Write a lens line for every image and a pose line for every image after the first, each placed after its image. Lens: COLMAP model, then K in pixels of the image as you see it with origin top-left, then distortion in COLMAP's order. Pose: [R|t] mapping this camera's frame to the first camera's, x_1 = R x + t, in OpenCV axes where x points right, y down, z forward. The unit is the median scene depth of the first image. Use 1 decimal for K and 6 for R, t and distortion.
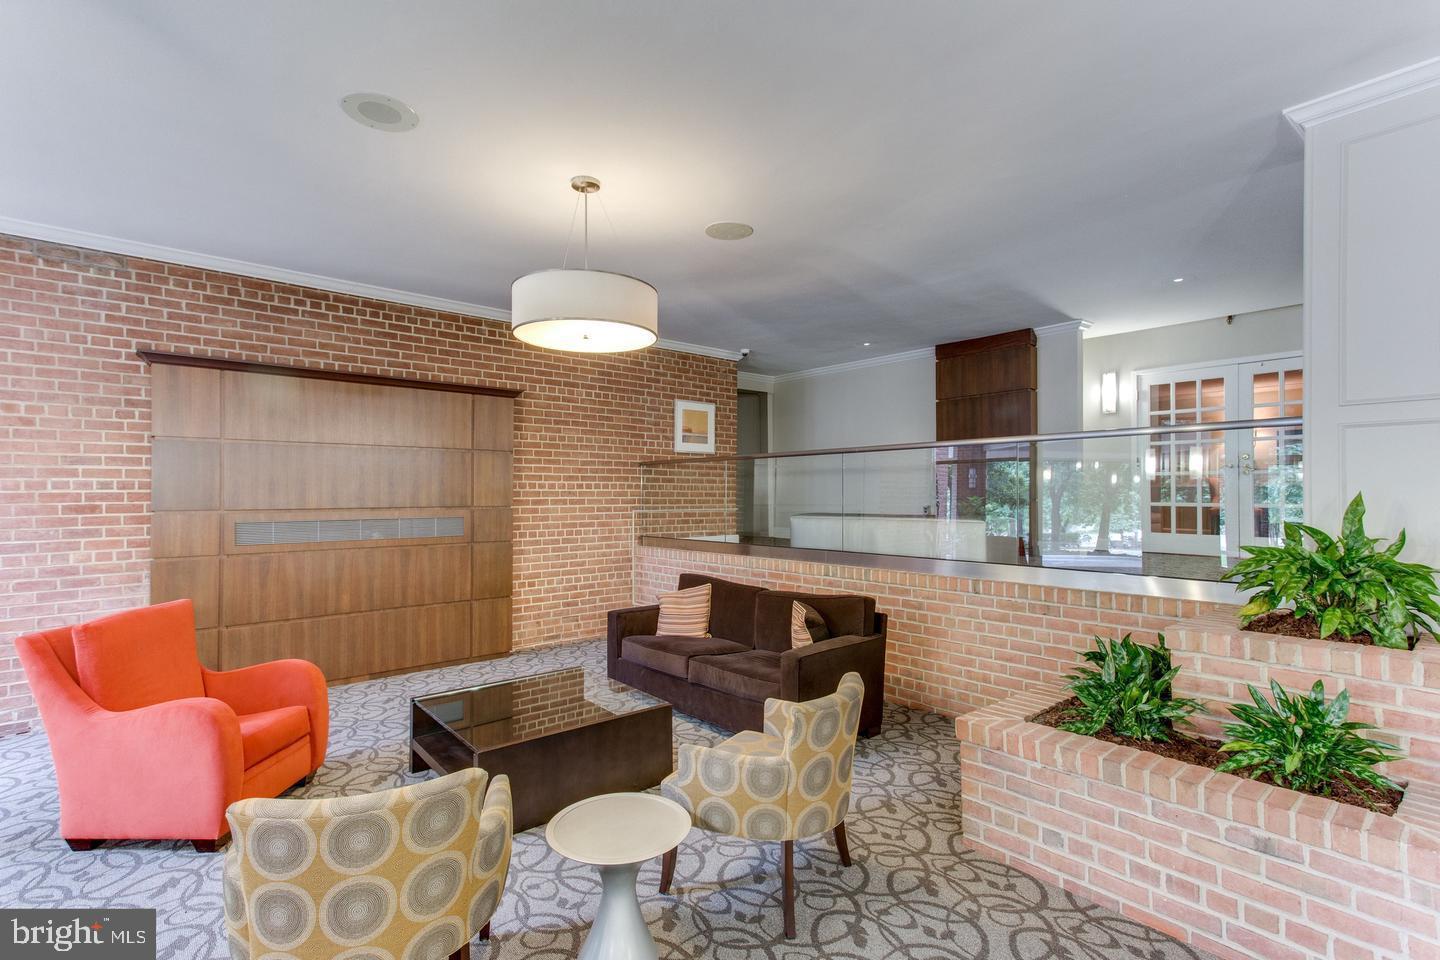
lens RADIAL K [[680.8, 0, 718.4], [0, 680.8, 478.3], [0, 0, 1]] dist [0.029759, 0.002526]
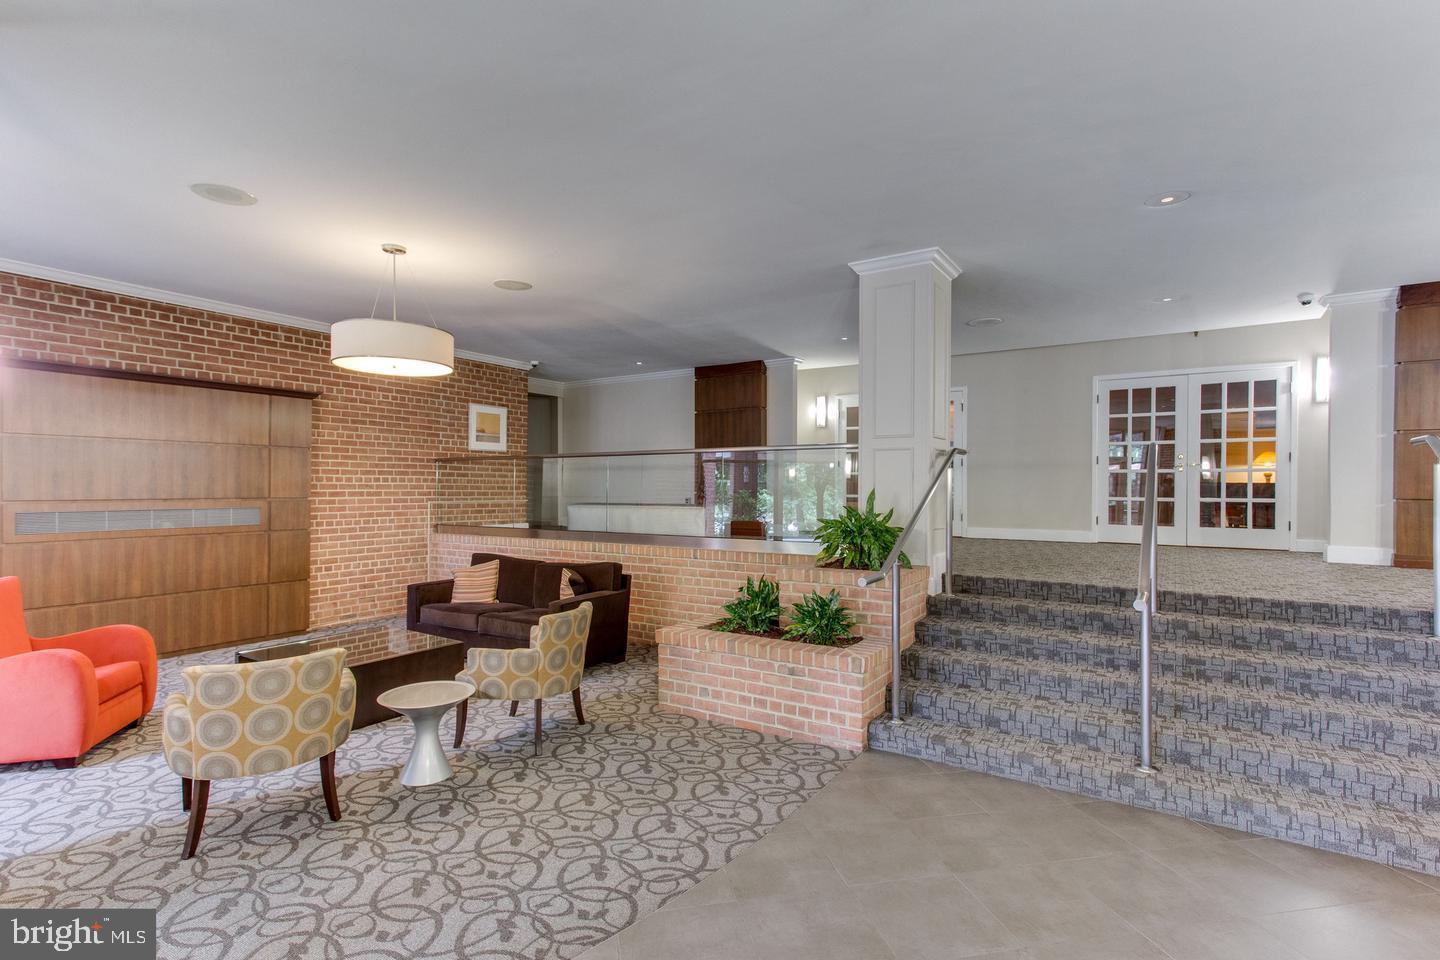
lens RADIAL K [[680.8, 0, 718.1], [0, 680.8, 484.1], [0, 0, 1]] dist [0.029759, 0.002526]
pose [[0.960071, 0.005313, 0.279706, 0.023653], [-0.010433, 0.999804, 0.016822, -0.007855], [-0.279562, -0.019068, 0.959938, -0.300886]]
